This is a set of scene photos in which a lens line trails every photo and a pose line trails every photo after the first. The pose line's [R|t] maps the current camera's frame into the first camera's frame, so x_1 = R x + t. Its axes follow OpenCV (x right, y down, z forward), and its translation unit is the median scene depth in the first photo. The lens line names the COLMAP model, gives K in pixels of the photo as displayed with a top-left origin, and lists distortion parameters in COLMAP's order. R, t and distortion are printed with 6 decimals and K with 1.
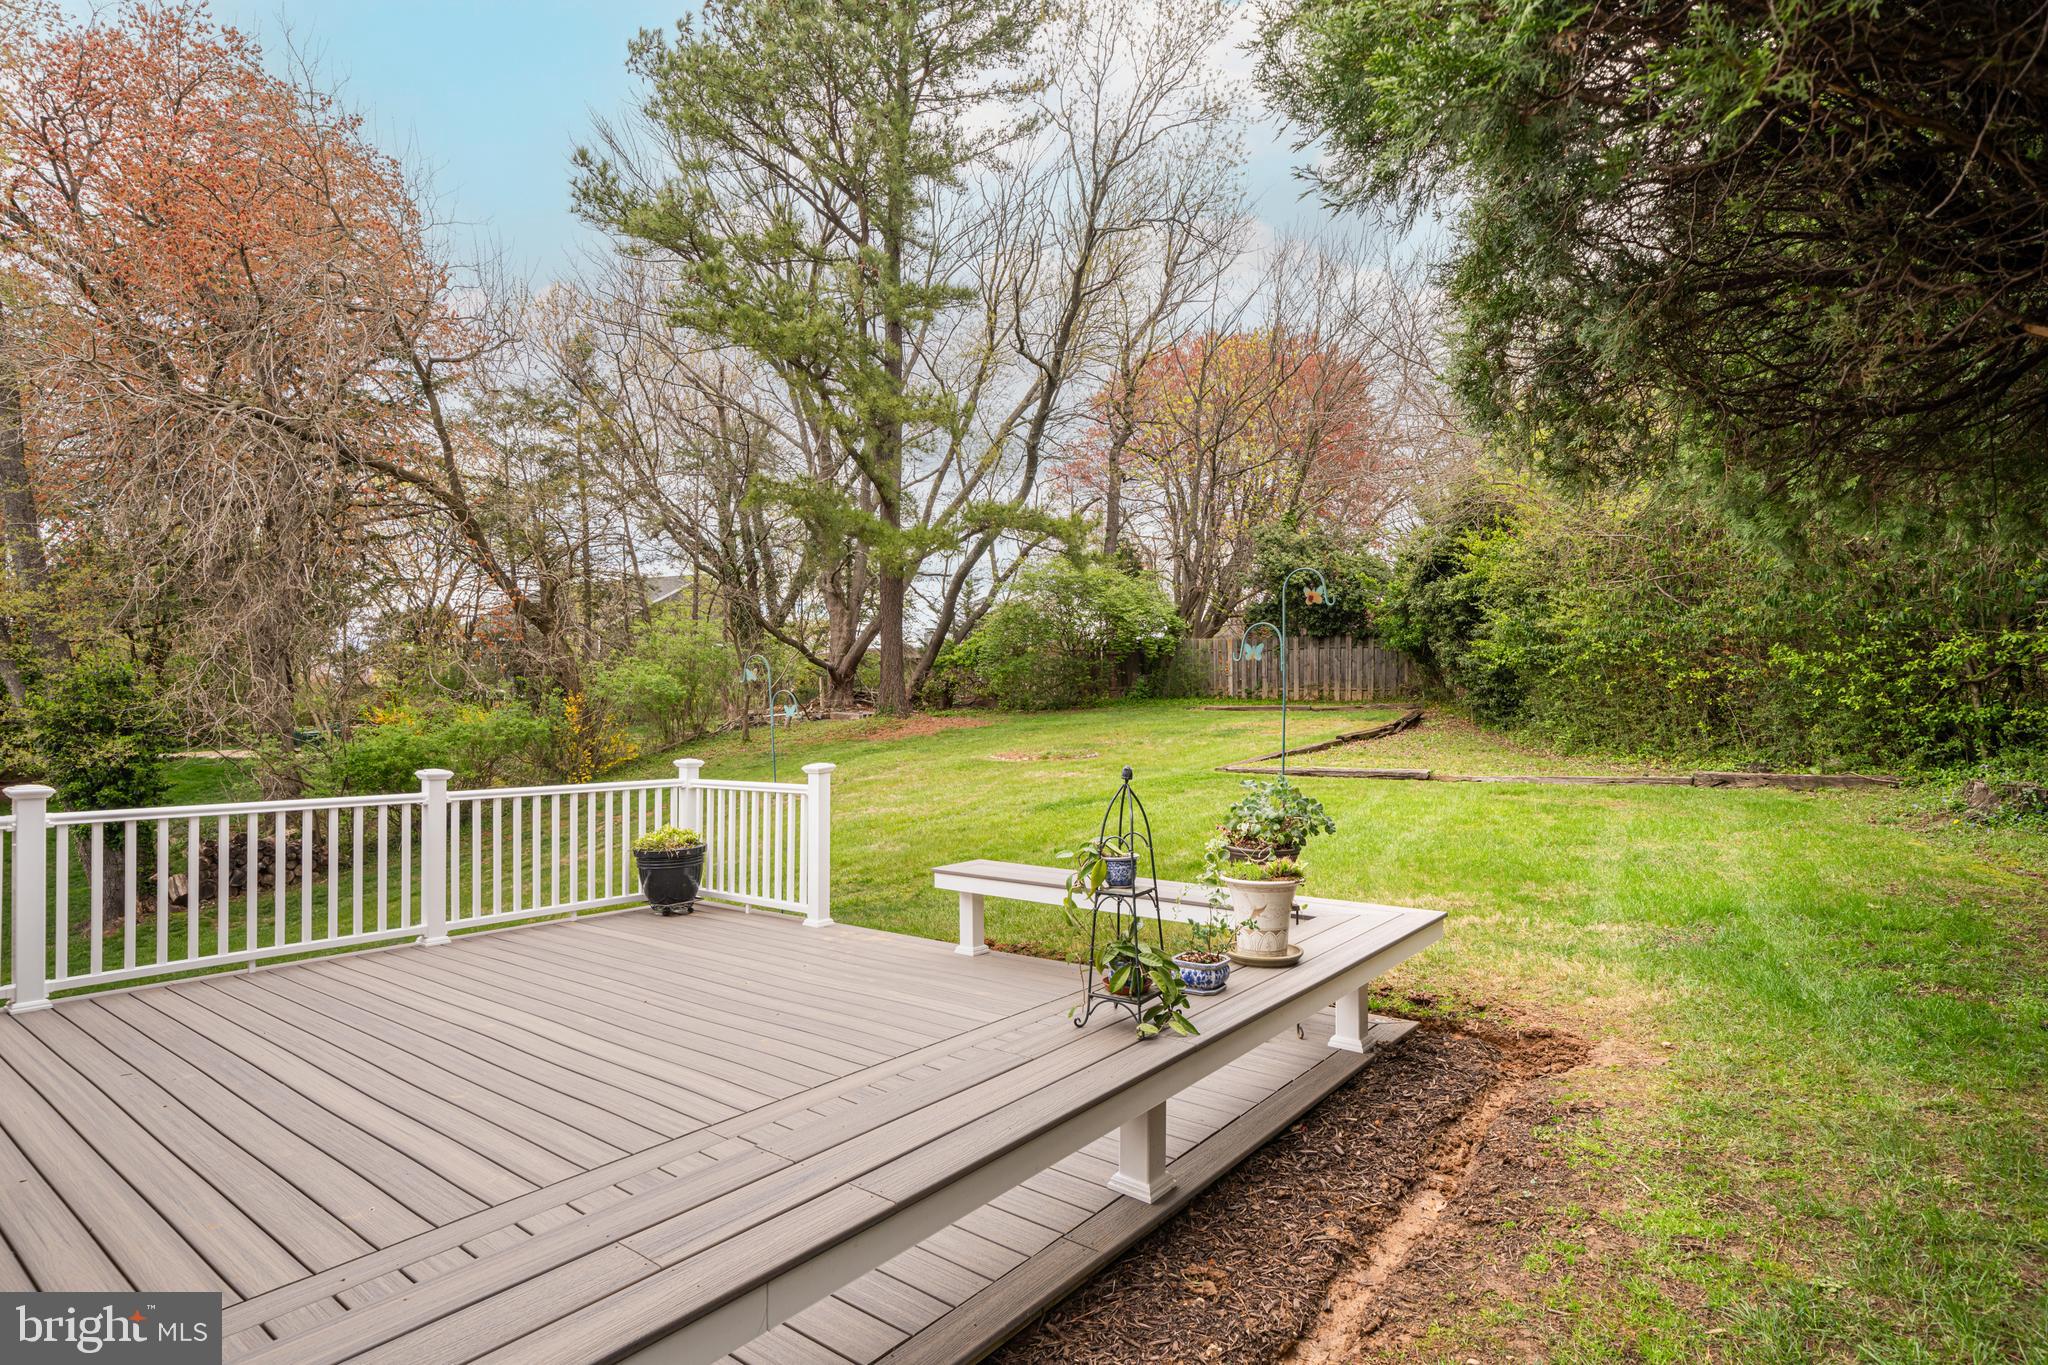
lens RADIAL K [[1046.4, 0, 1025.8], [0, 1046.4, 694.9], [0, 0, 1]] dist [0.003555, 0.000514]
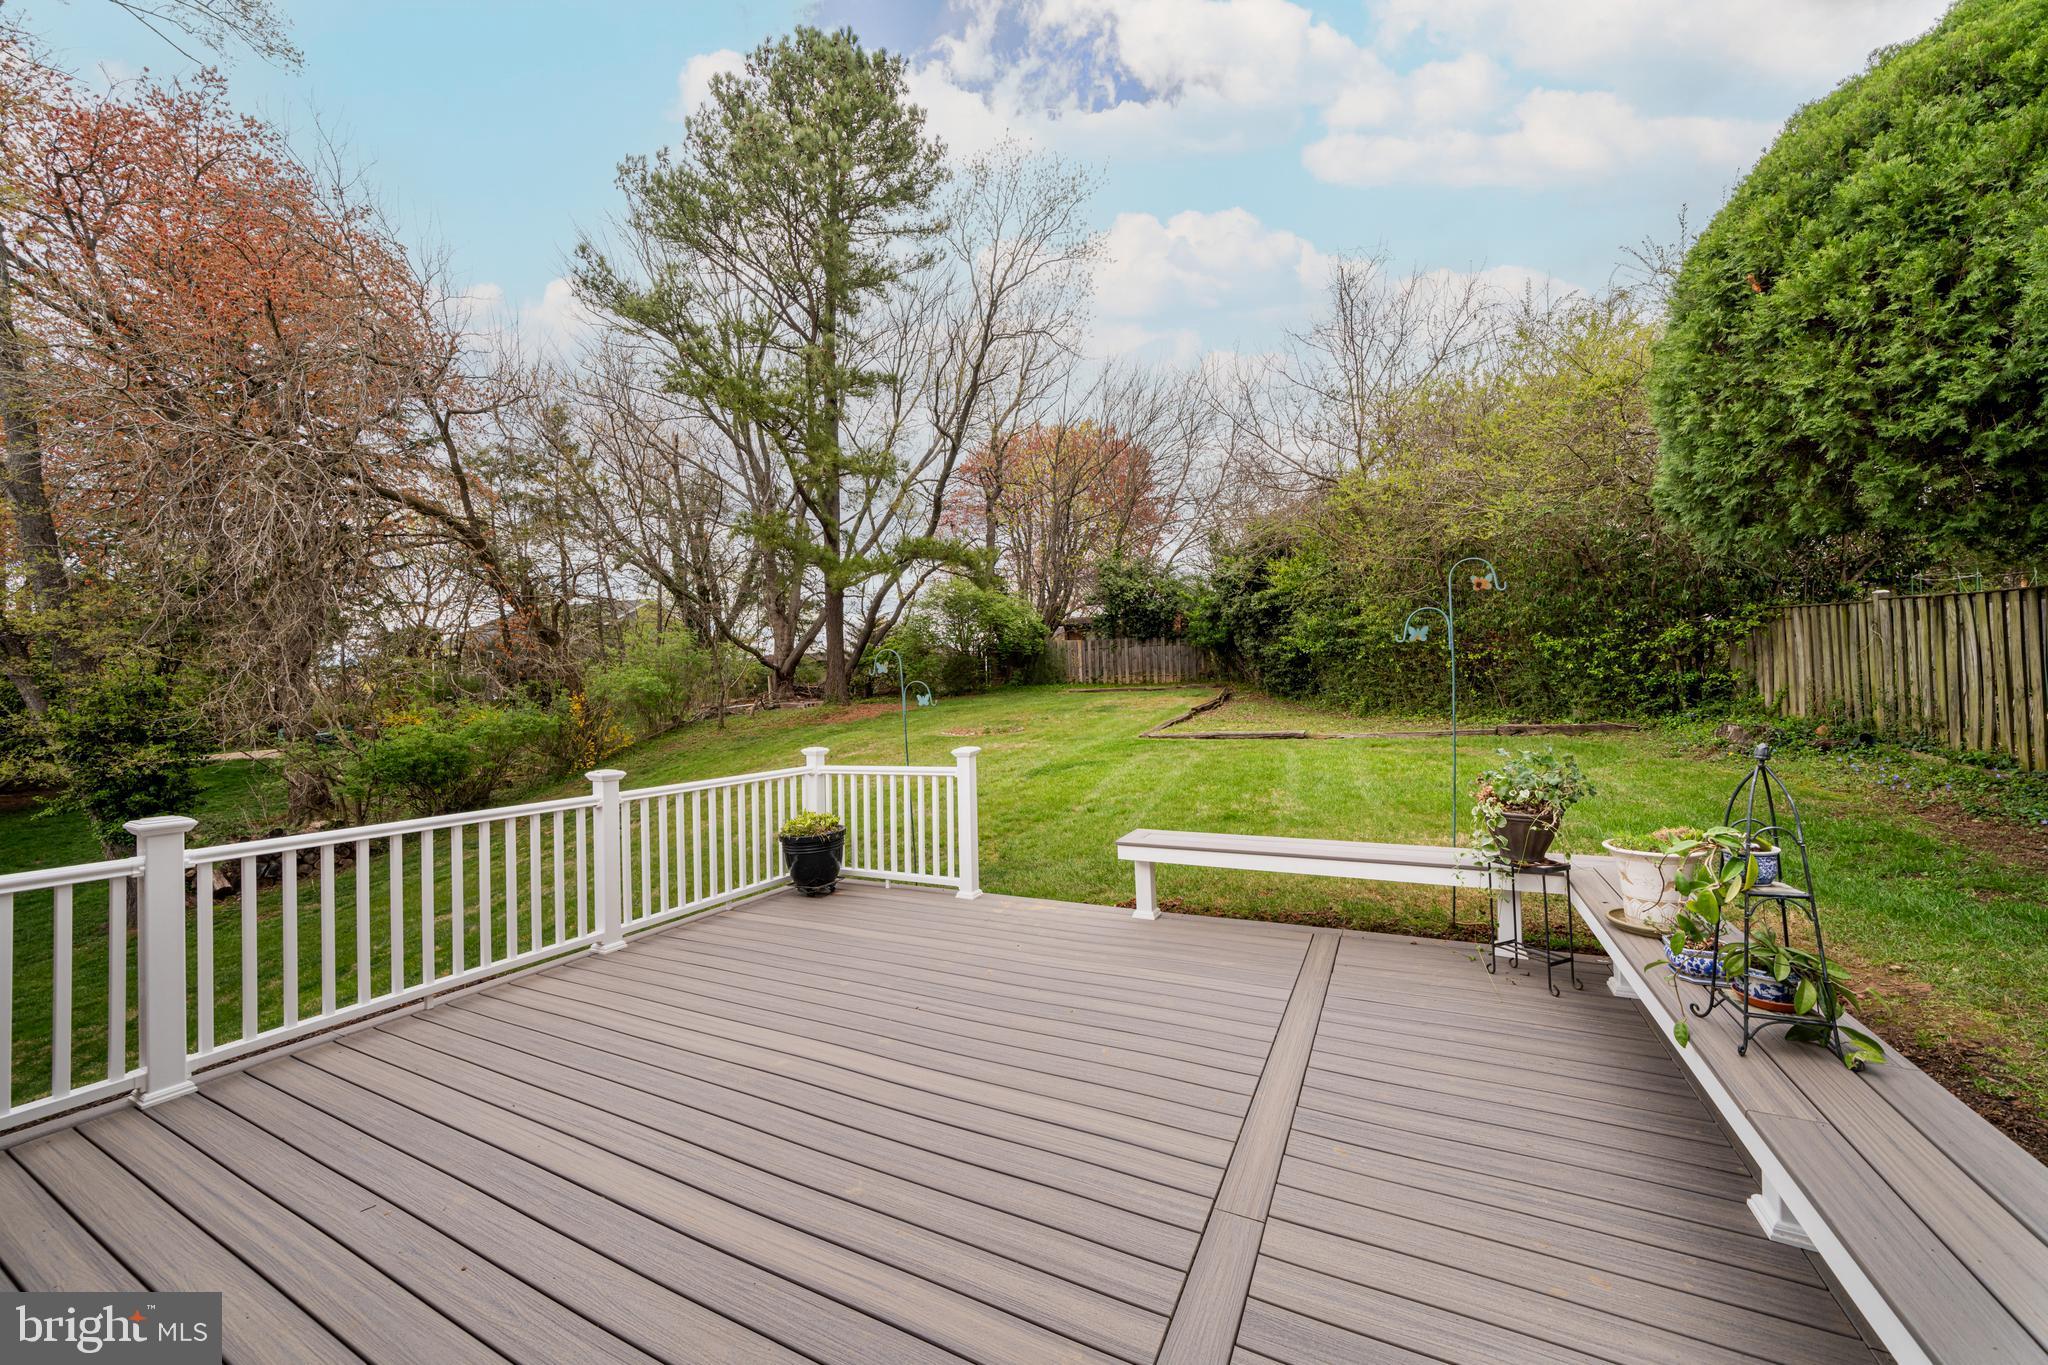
lens RADIAL K [[751.0, 0, 1020.5], [0, 751.0, 672.8], [0, 0, 1]] dist [-0.004857, 0.000578]
pose [[0.984787, -0.024273, 0.172065, -0.090498], [0.026987, 0.999545, -0.013450, 0.000177], [-0.171660, 0.017889, 0.984994, 0.073330]]
